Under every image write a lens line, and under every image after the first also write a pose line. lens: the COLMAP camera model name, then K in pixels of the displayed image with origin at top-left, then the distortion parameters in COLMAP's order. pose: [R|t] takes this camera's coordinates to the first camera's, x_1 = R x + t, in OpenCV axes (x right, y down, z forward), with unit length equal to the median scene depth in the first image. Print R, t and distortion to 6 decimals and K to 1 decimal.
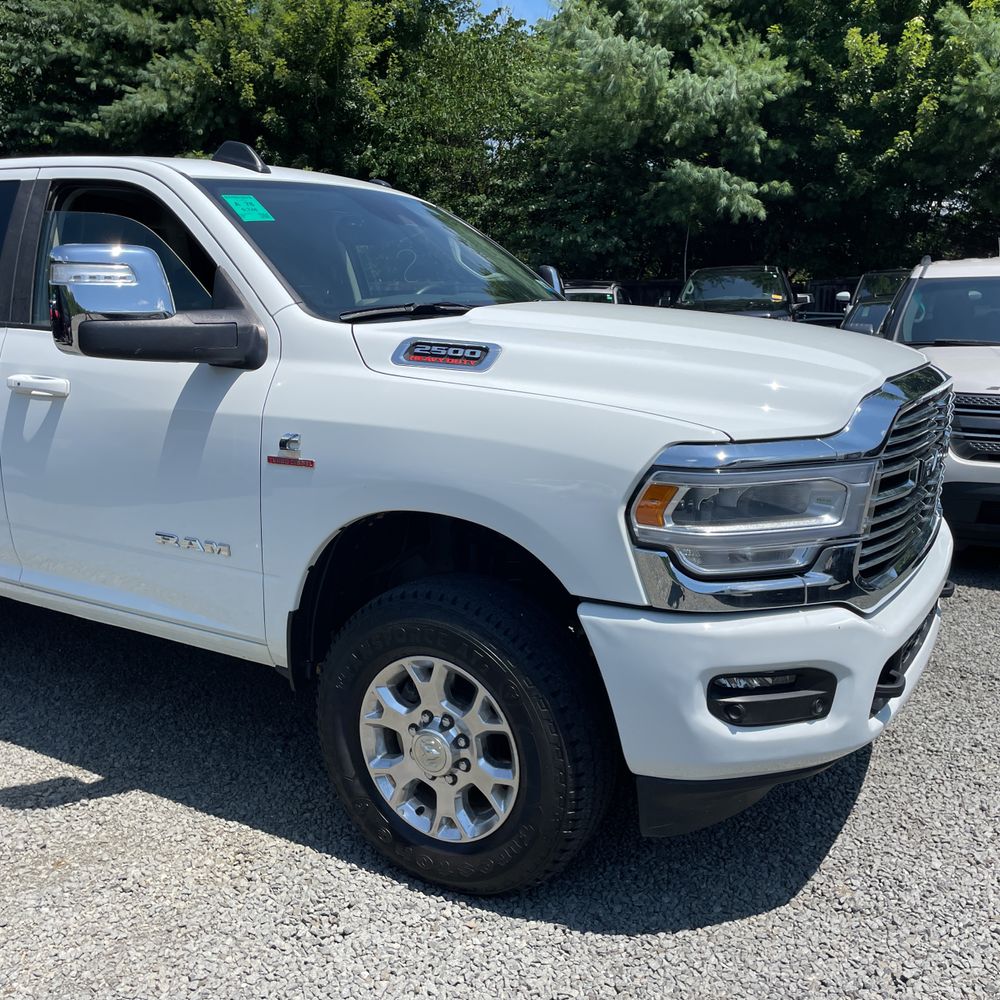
lens RADIAL K [[1028.9, 0, 483.0], [0, 1028.9, 499.9], [0, 0, 1]] dist [0.074522, -0.112668]
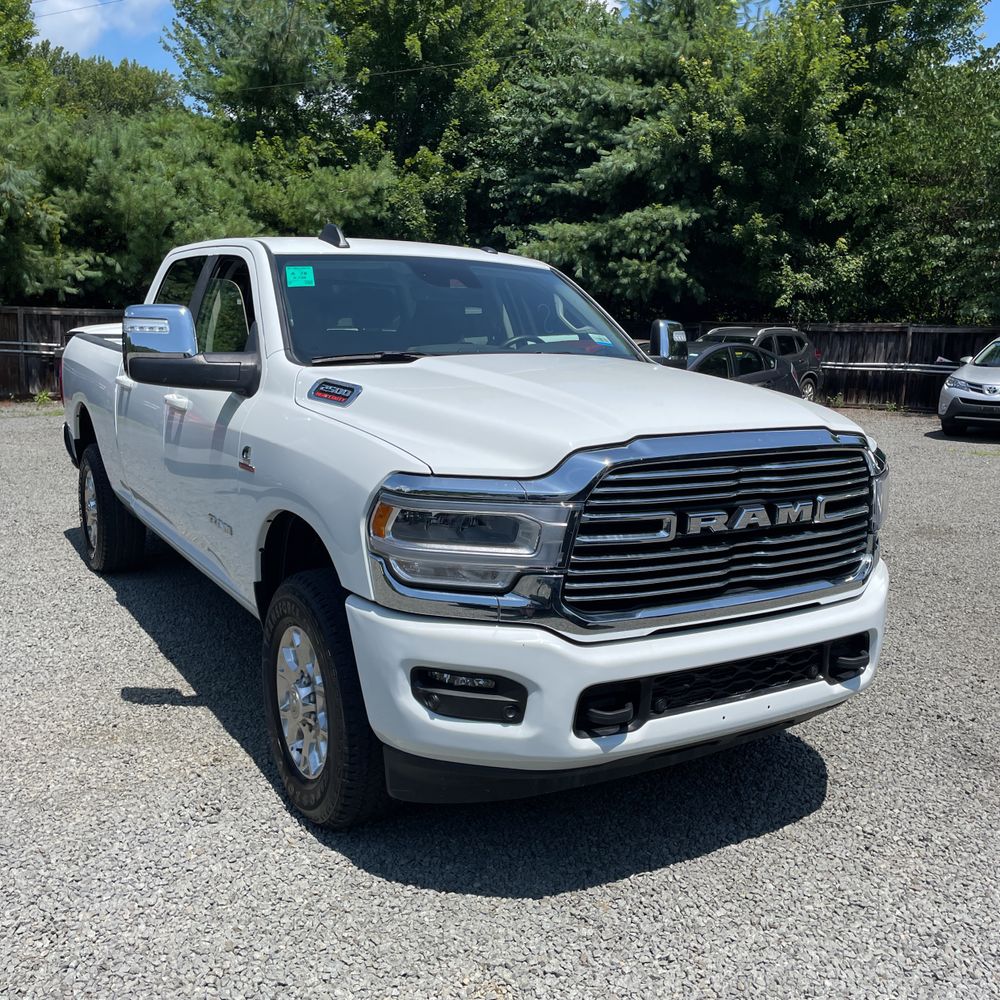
lens RADIAL K [[1015.0, 0, 502.5], [0, 1015.0, 499.8], [0, 0, 1]] dist [0.109796, -0.176394]
pose [[0.883607, 0.097526, -0.457960, 0.611160], [-0.113751, 0.993478, -0.007907, -0.019111], [0.454201, 0.059081, 0.888938, -0.017946]]
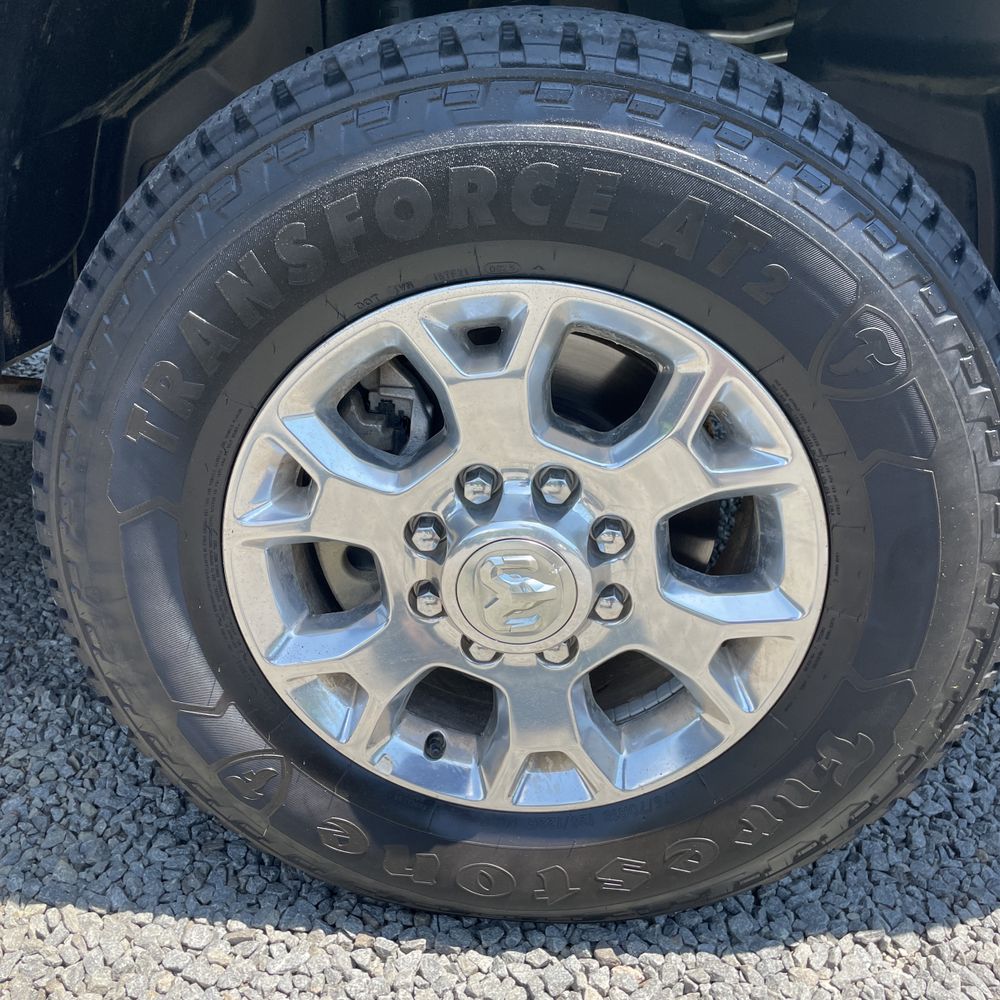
lens RADIAL K [[992.4, 0, 500.0], [0, 992.4, 500.0], [0, 0, 1]] dist [0.090802, -0.148691]
pose [[0.882500, -0.167208, 0.439585, -0.155812], [0.058872, 0.966589, 0.249478, 0.117980], [-0.466613, -0.194285, 0.862859, 0.623289]]
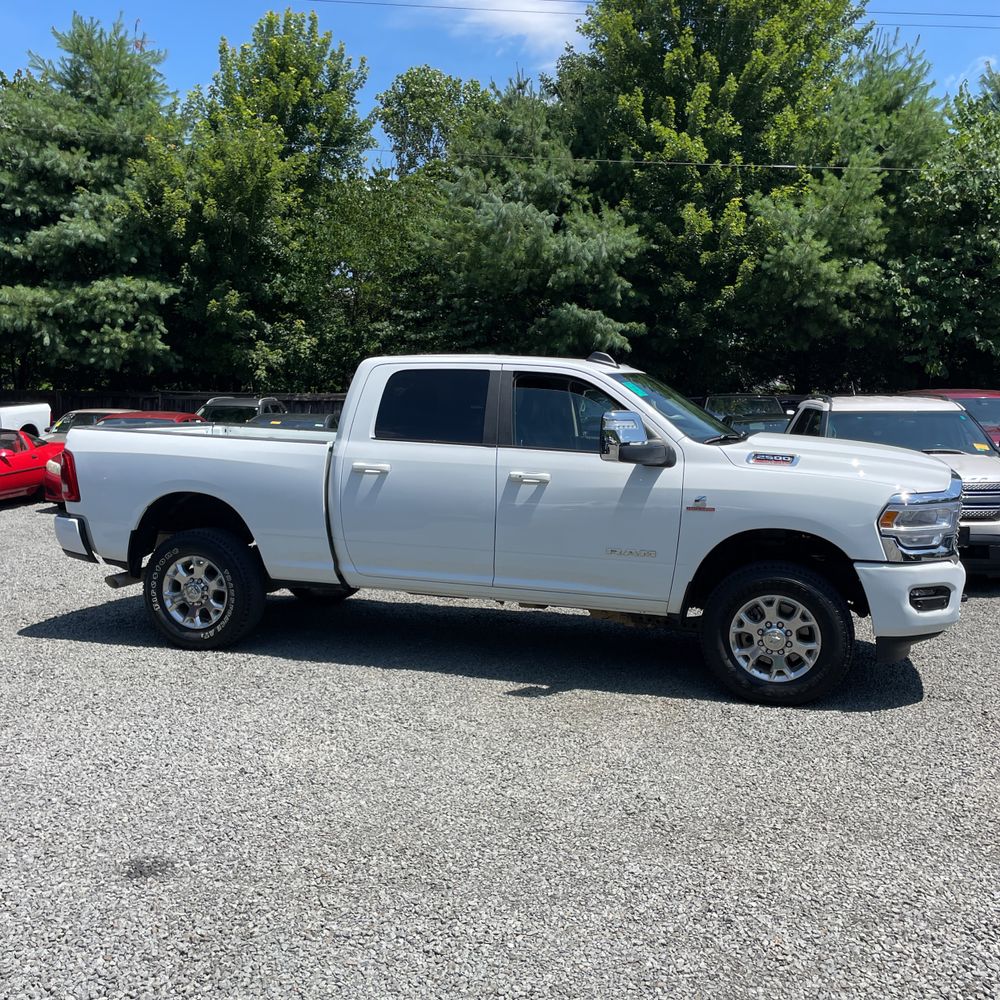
lens RADIAL K [[1044.5, 0, 502.3], [0, 1044.5, 511.1], [0, 0, 1]] dist [0.084299, -0.157321]
pose [[0.971057, -0.015341, 0.238353, -0.955334], [0.036580, 0.995715, -0.084938, 0.118991], [-0.236029, 0.091199, 0.967457, -0.877117]]
